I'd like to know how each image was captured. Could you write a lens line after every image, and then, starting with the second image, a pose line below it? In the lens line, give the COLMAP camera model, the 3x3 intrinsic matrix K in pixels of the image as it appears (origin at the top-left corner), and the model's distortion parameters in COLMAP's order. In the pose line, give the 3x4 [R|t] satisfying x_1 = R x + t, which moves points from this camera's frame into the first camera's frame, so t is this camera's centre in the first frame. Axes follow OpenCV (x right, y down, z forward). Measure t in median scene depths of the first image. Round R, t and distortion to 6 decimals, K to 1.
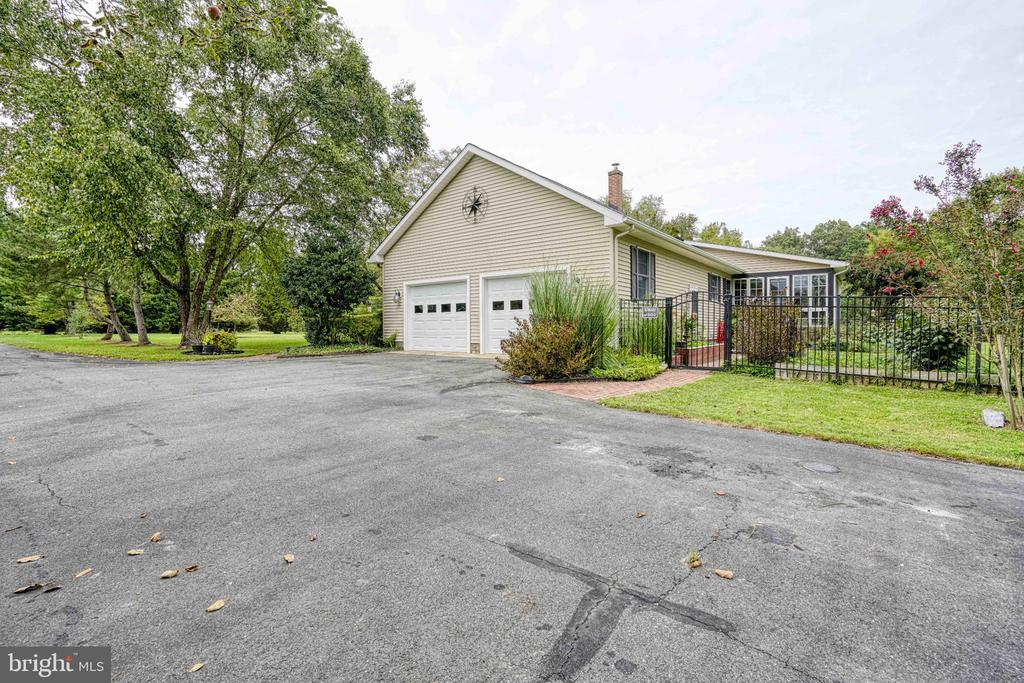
lens RADIAL K [[481.3, 0, 515.4], [0, 481.3, 343.9], [0, 0, 1]] dist [-0.061315, 0.025865]
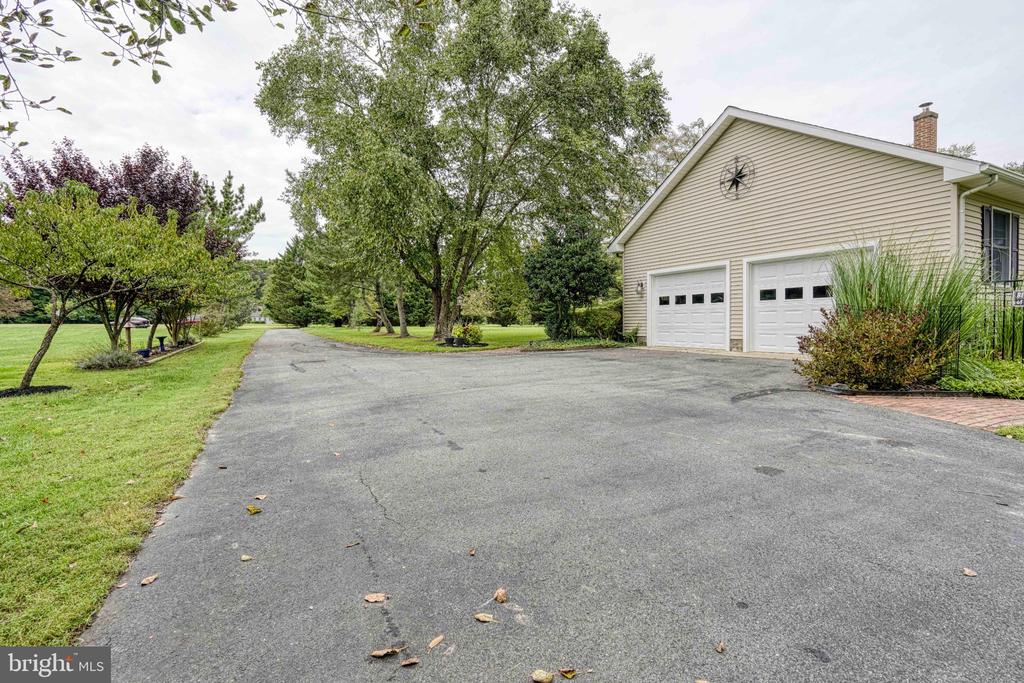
lens RADIAL K [[481.3, 0, 515.4], [0, 481.3, 343.9], [0, 0, 1]] dist [-0.061315, 0.025865]
pose [[0.910035, 0.015061, -0.414257, -0.083621], [-0.008638, 0.999812, 0.017374, -0.003933], [0.414440, -0.012233, 0.909994, 0.058055]]
